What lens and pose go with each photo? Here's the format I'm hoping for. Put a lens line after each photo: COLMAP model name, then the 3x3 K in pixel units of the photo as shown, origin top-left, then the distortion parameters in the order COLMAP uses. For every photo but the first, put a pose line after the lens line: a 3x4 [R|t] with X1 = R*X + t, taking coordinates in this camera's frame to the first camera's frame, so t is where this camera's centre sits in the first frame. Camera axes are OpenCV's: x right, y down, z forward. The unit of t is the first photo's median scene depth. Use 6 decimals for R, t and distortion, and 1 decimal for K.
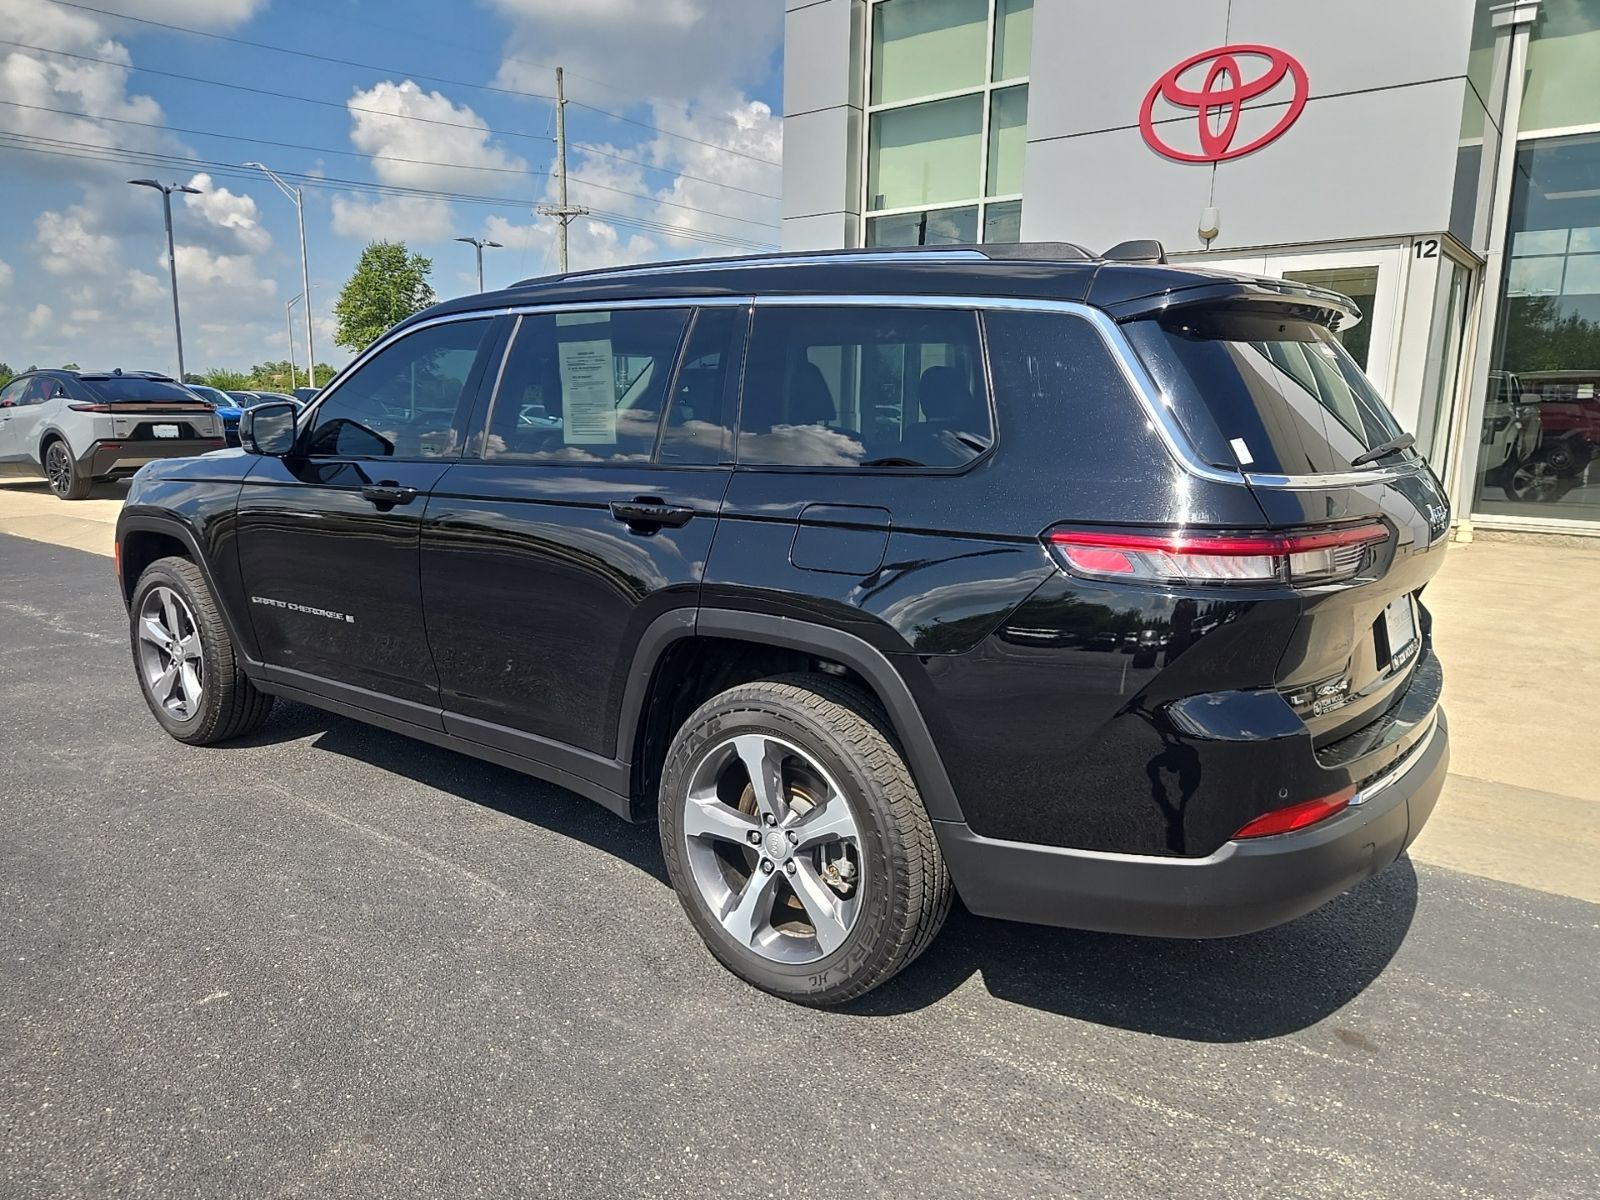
lens RADIAL K [[1067.2, 0, 799.5], [0, 1067.2, 615.5], [0, 0, 1]] dist [0.067002, -0.051650]
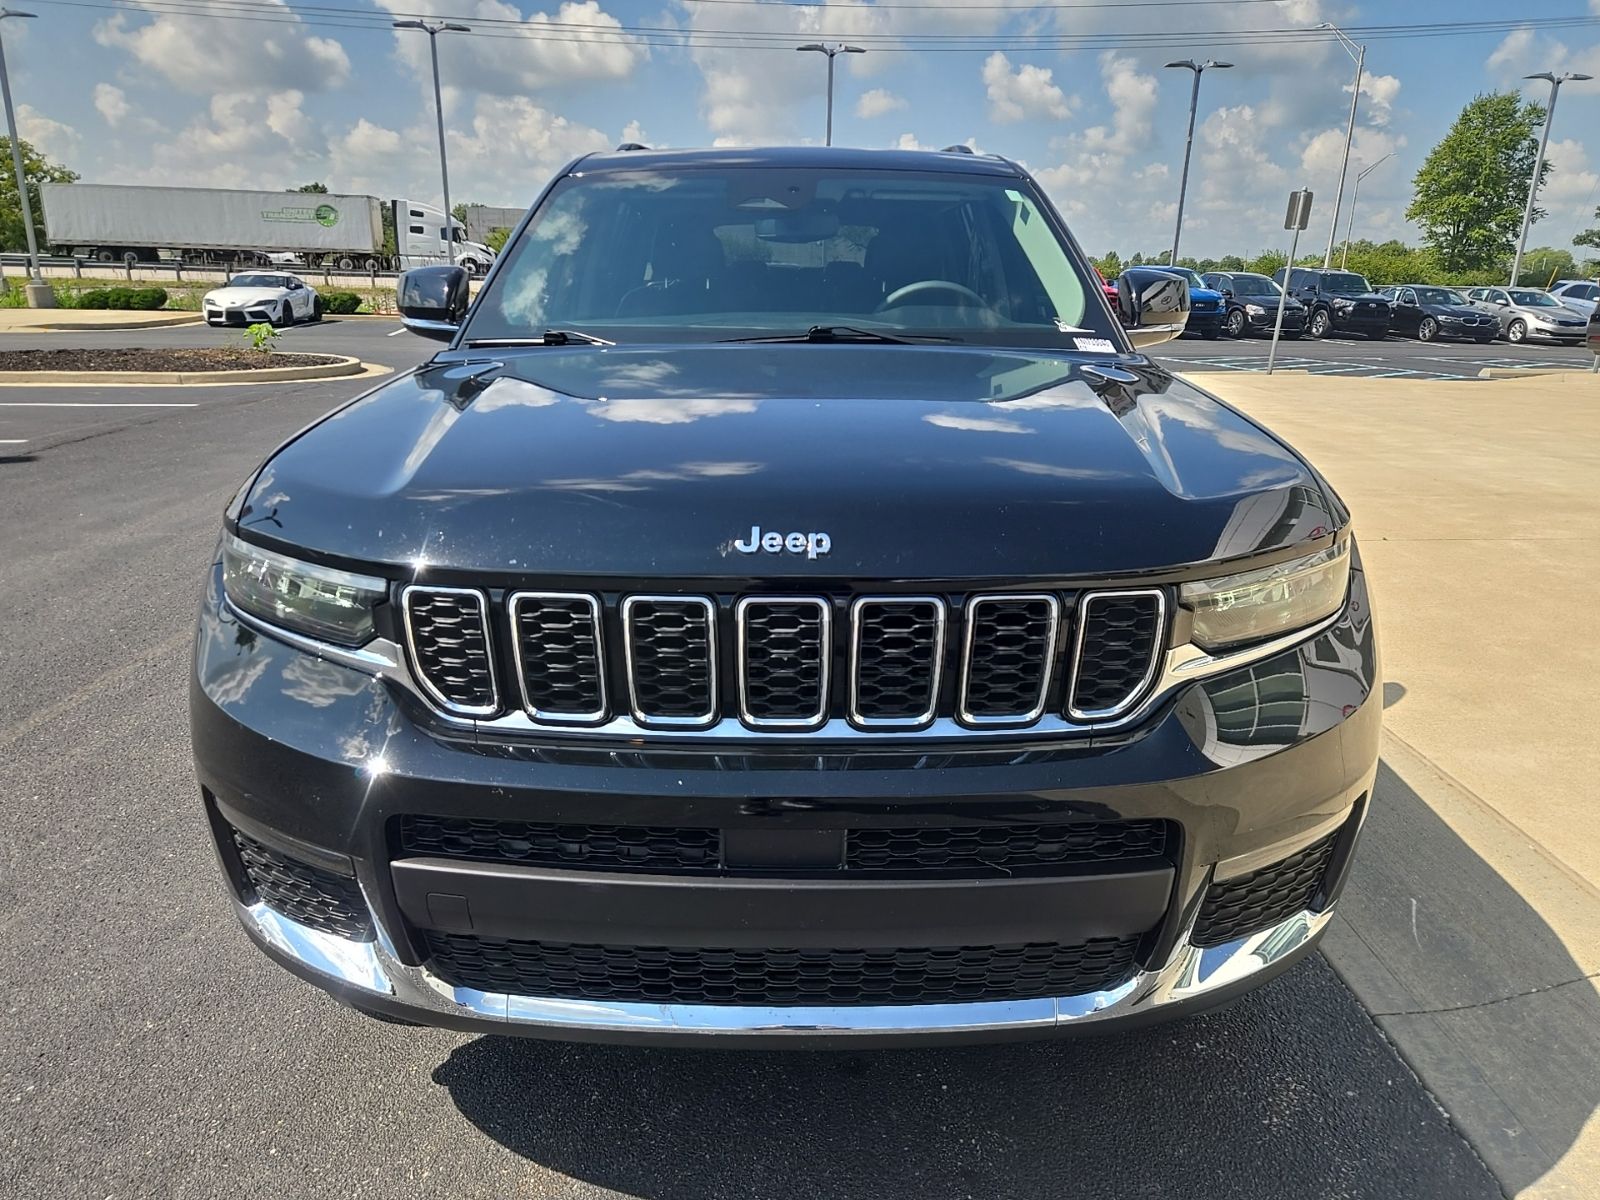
lens RADIAL K [[1075.3, 0, 796.7], [0, 1075.3, 614.4], [0, 0, 1]] dist [0.061798, -0.042937]
pose [[0.631534, 0.231086, -0.740111, 0.199559], [-0.156960, 0.972893, 0.169834, -0.032955], [0.759295, 0.008912, 0.650686, 0.195903]]
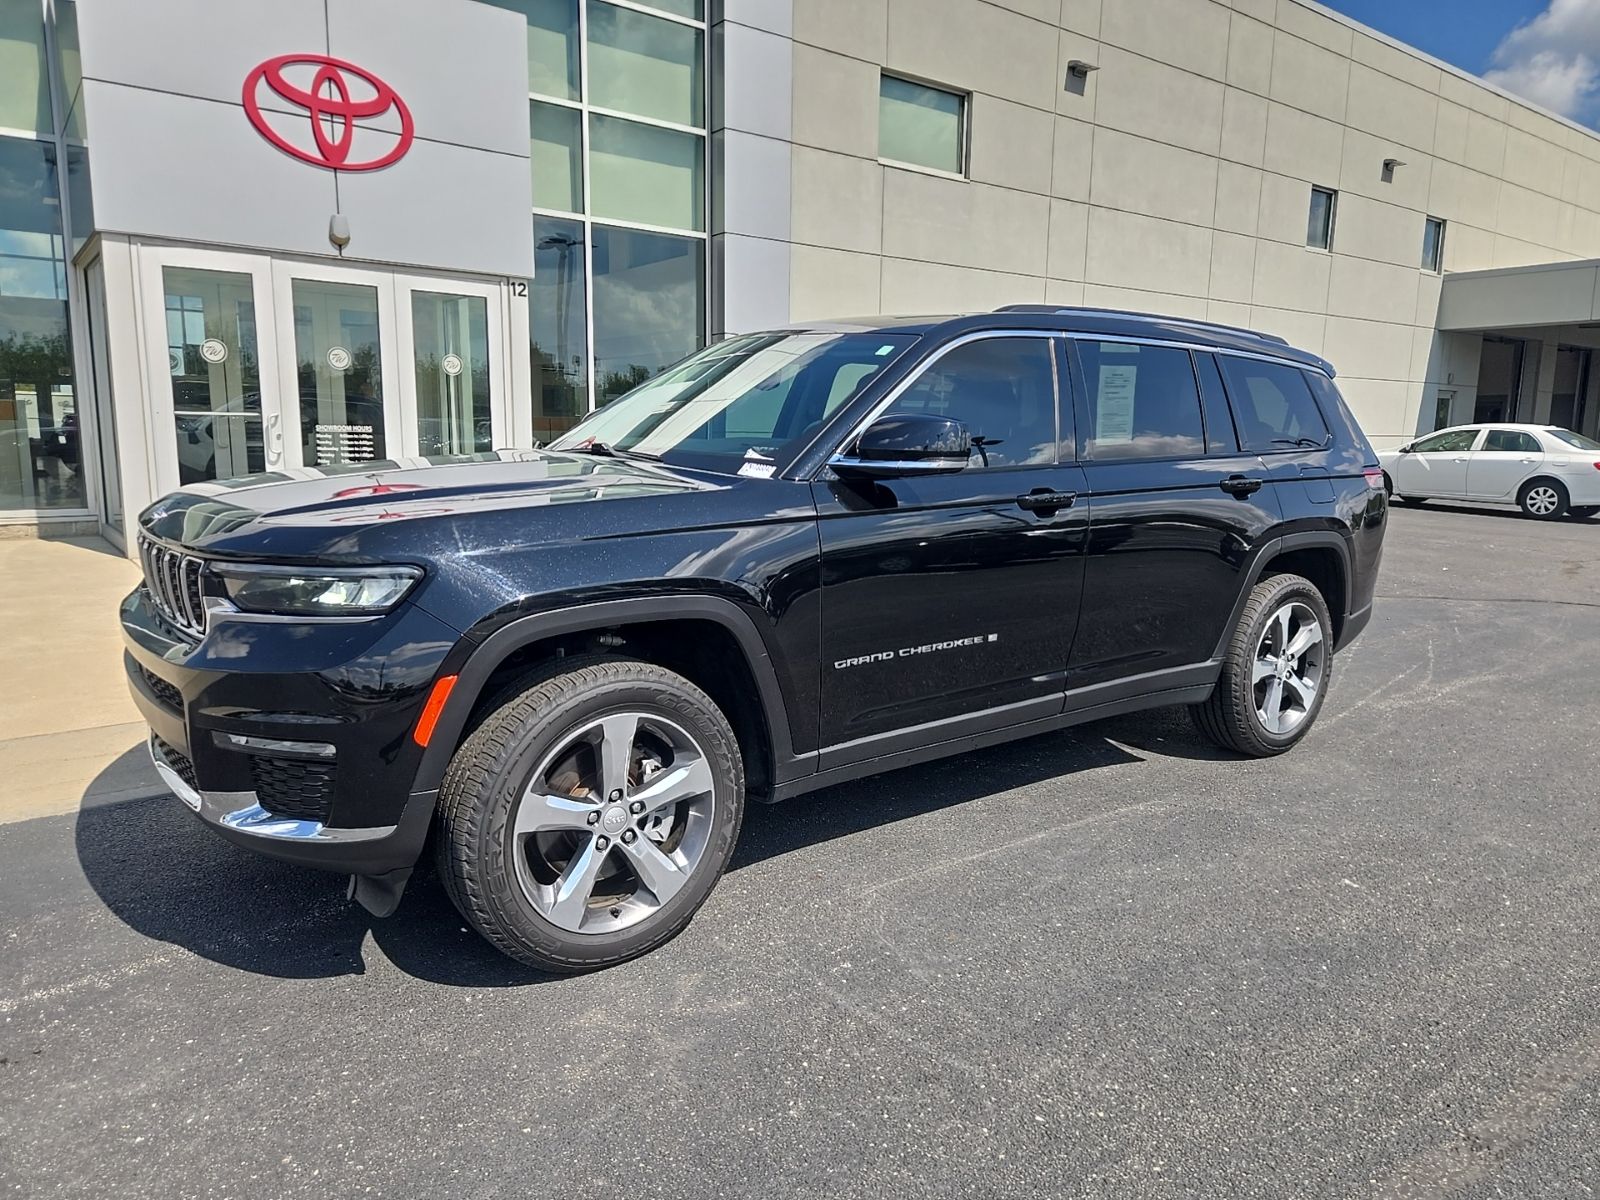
lens RADIAL K [[1067.2, 0, 802.4], [0, 1067.2, 614.7], [0, 0, 1]] dist [0.067002, -0.051650]
pose [[0.261551, -0.172501, 0.949649, -0.533458], [0.174300, 0.976165, 0.129312, -0.066524], [-0.949321, 0.131703, 0.285384, 0.347940]]
